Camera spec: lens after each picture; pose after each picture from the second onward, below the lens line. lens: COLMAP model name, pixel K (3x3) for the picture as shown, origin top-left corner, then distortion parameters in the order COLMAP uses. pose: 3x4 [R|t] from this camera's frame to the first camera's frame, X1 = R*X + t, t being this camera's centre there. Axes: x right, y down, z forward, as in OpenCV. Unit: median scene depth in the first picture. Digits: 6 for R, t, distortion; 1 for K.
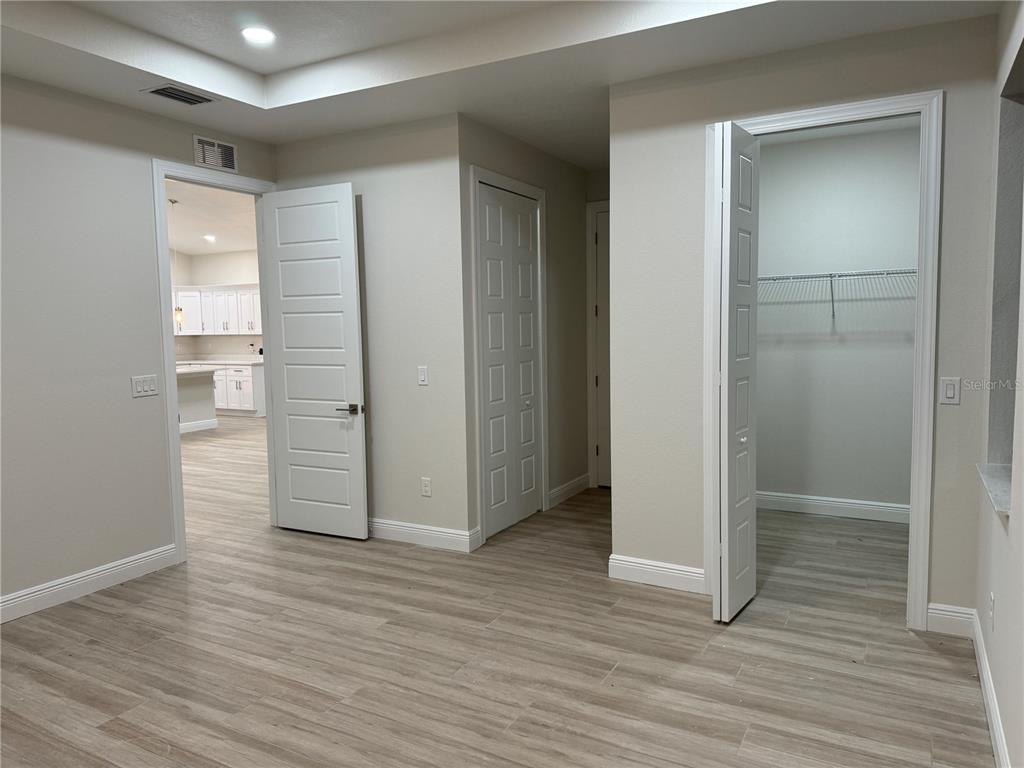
lens RADIAL K [[723.5, 0, 508.9], [0, 723.5, 377.3], [0, 0, 1]] dist [0.051400, -0.057946]
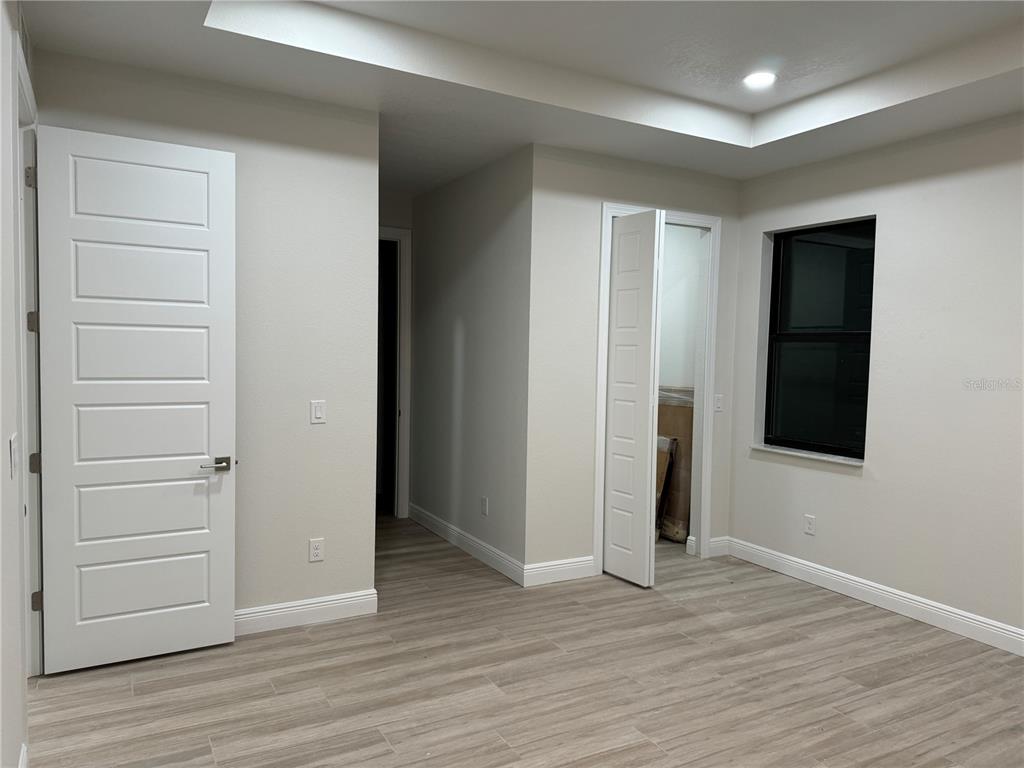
lens RADIAL K [[723.5, 0, 518.4], [0, 723.5, 384.6], [0, 0, 1]] dist [0.051400, -0.057946]
pose [[0.522553, -0.015548, 0.852465, -0.888455], [0.035507, 0.999363, -0.003538, -0.028176], [-0.851867, 0.032117, 0.522773, 0.486786]]
